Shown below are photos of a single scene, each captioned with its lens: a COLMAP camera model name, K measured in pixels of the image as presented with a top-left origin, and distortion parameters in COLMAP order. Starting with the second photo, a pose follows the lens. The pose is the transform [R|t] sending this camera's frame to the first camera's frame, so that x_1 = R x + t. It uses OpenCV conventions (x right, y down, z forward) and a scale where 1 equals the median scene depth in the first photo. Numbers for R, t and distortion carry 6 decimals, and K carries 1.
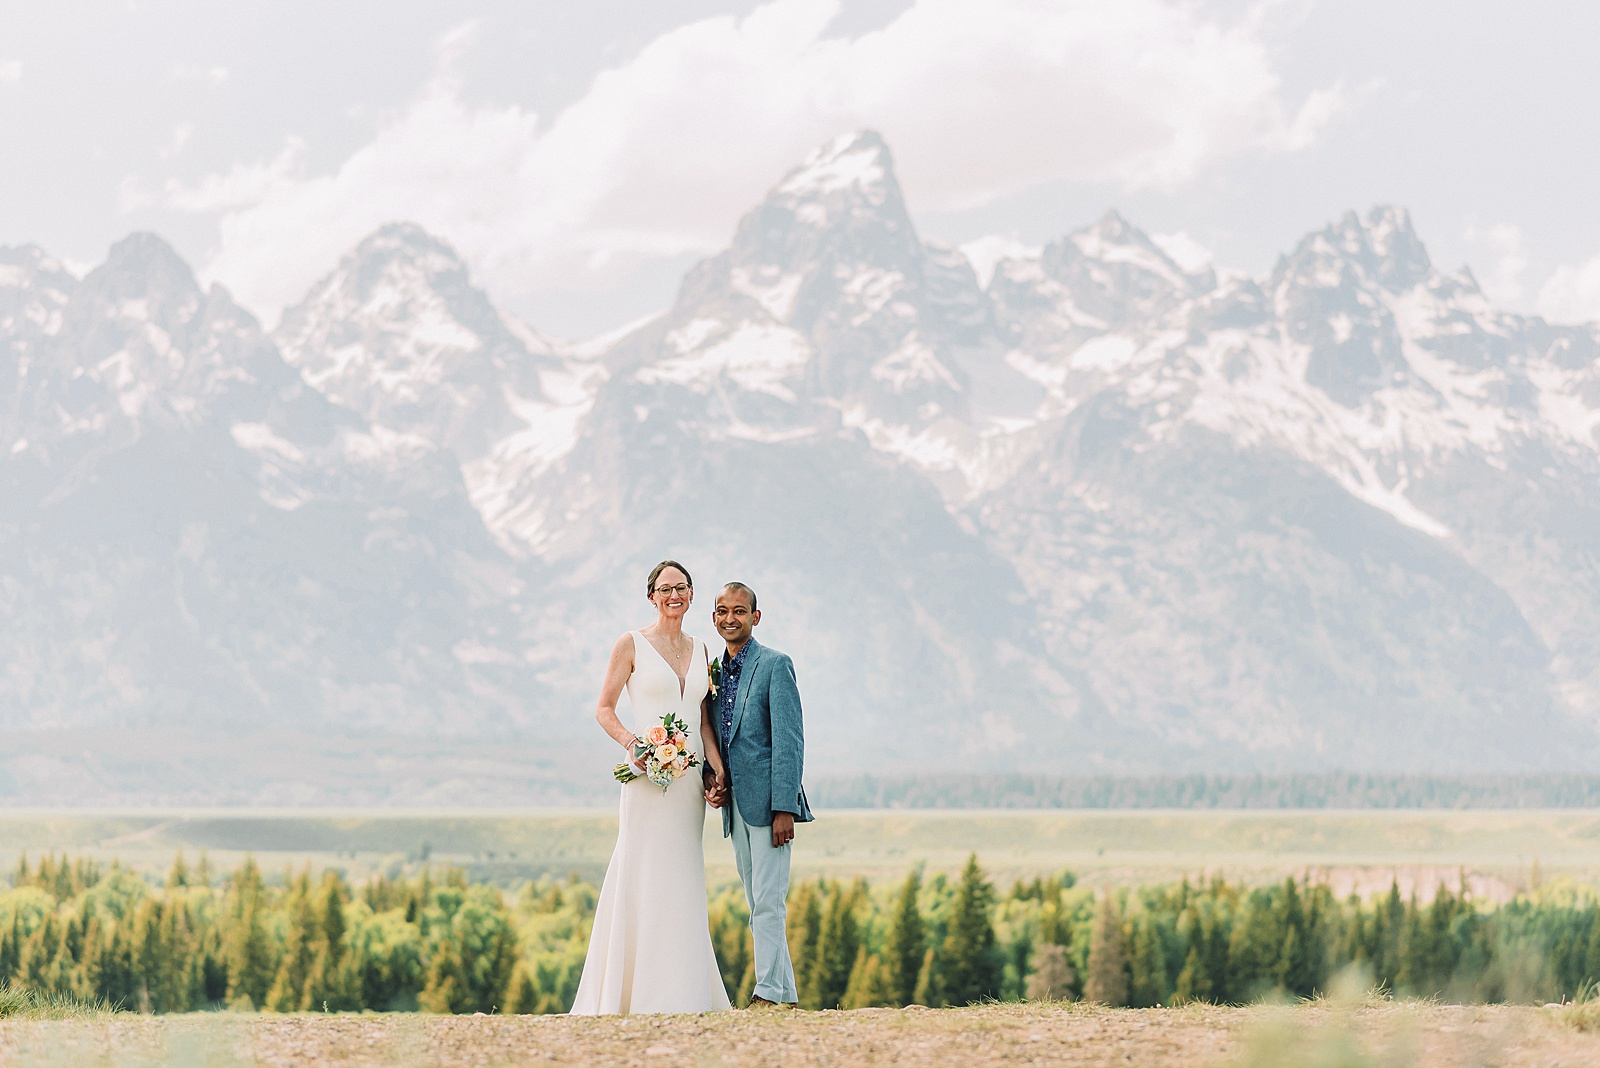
lens RADIAL K [[3785.5, 0, 800.0], [0, 3785.5, 534.0], [0, 0, 1]] dist [0.022490, 0.132944]
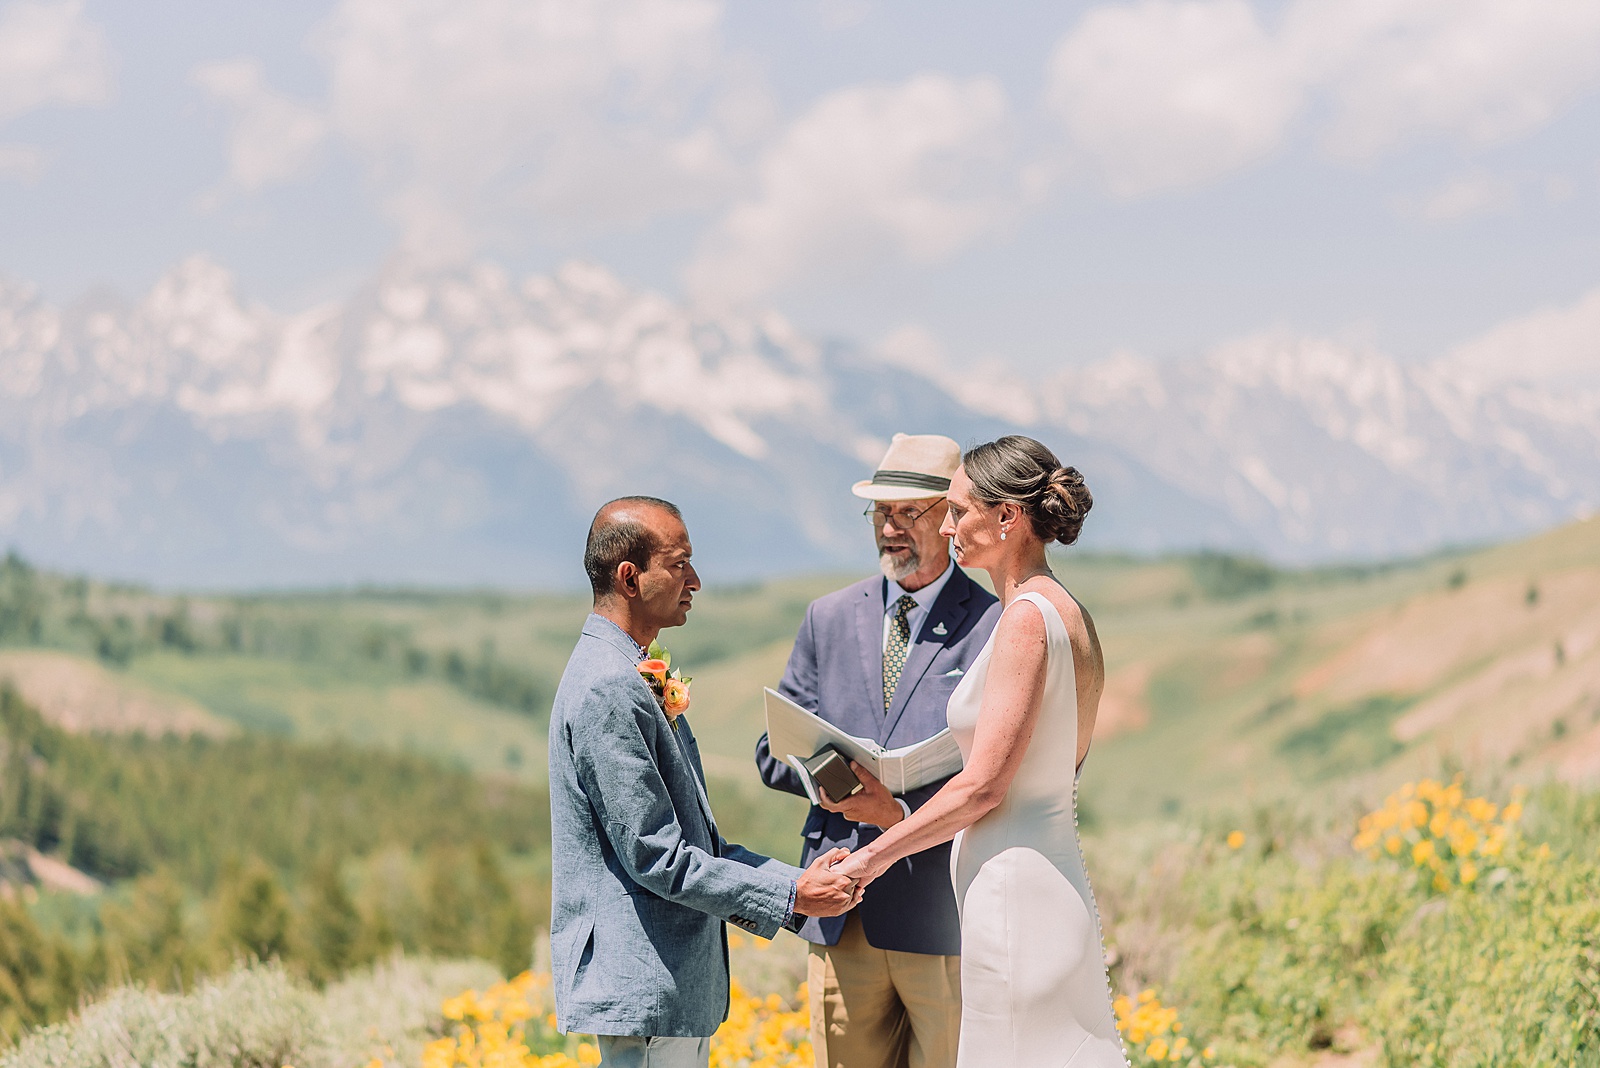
lens RADIAL K [[3945.7, 0, 800.0], [0, 3945.7, 534.0], [0, 0, 1]] dist [0.002046, 0.135659]
pose [[0.979113, -0.005771, 0.203233, -0.238420], [-0.008493, 0.997564, 0.069243, -0.096657], [-0.203137, -0.069523, 0.976679, -1.081086]]
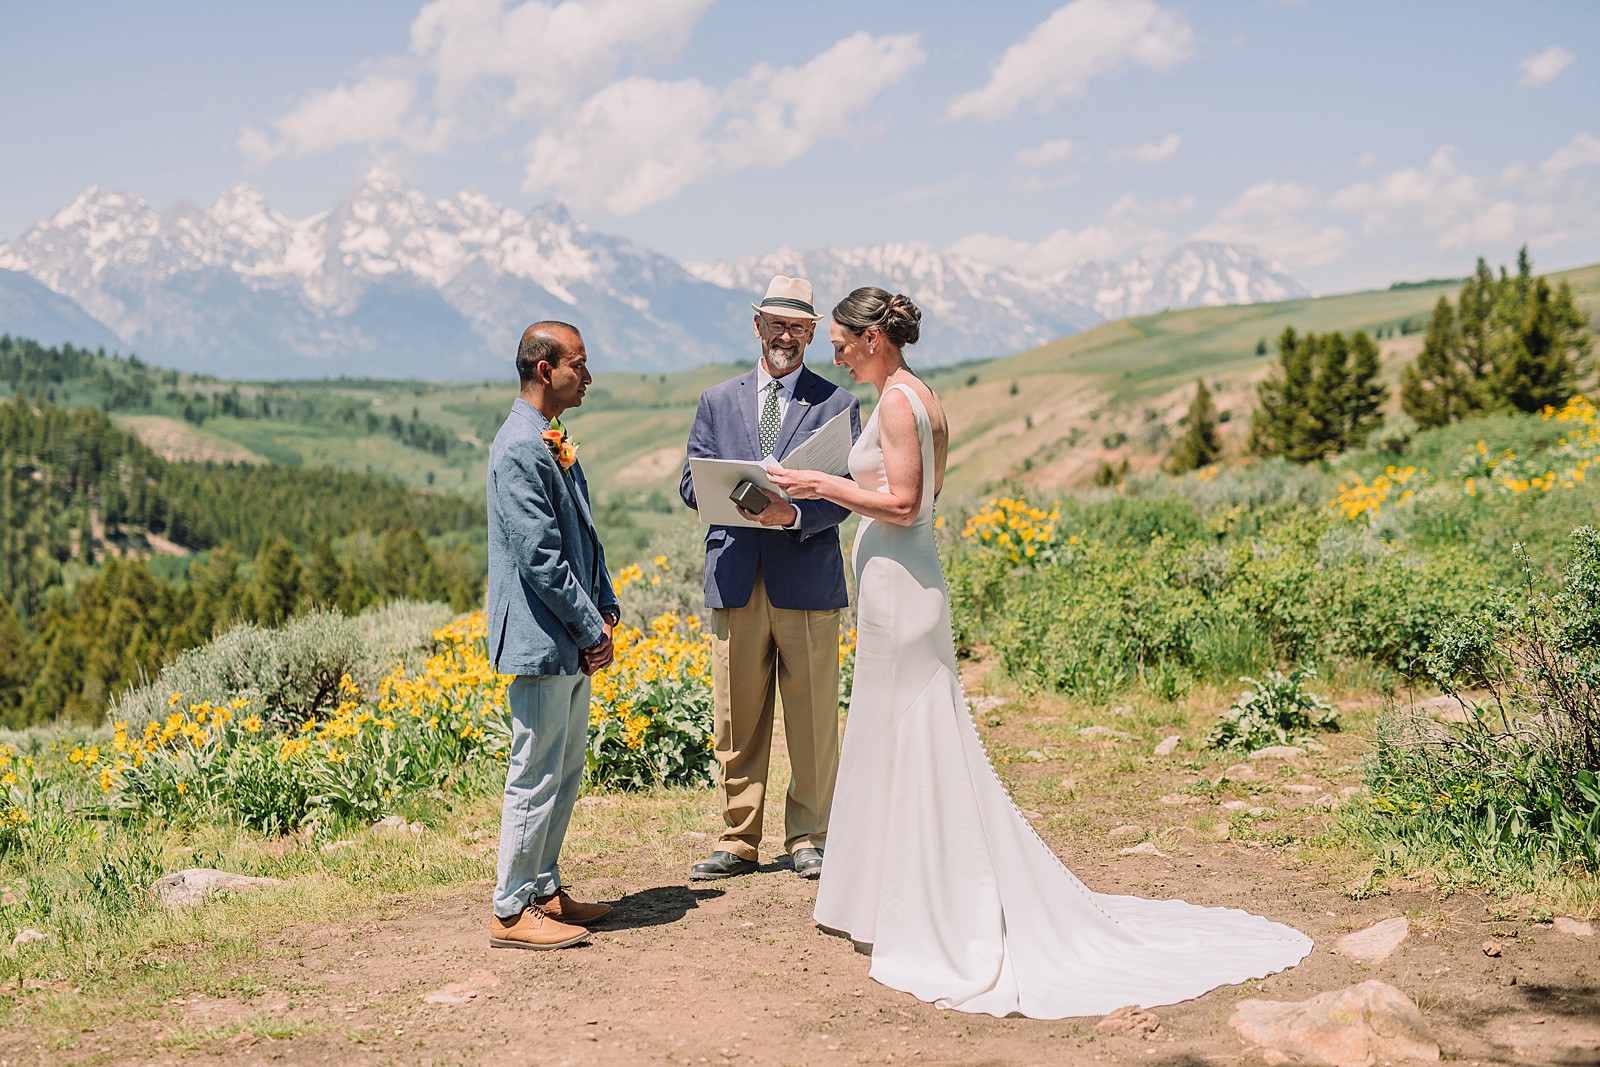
lens RADIAL K [[2249.7, 0, 800.0], [0, 2249.7, 533.5], [0, 0, 1]] dist [-0.018104, 0.069024]
pose [[0.956422, -0.019490, 0.291338, -0.240385], [-0.024895, 0.988694, 0.147867, -0.095606], [-0.290926, -0.148676, 0.945123, -1.070206]]
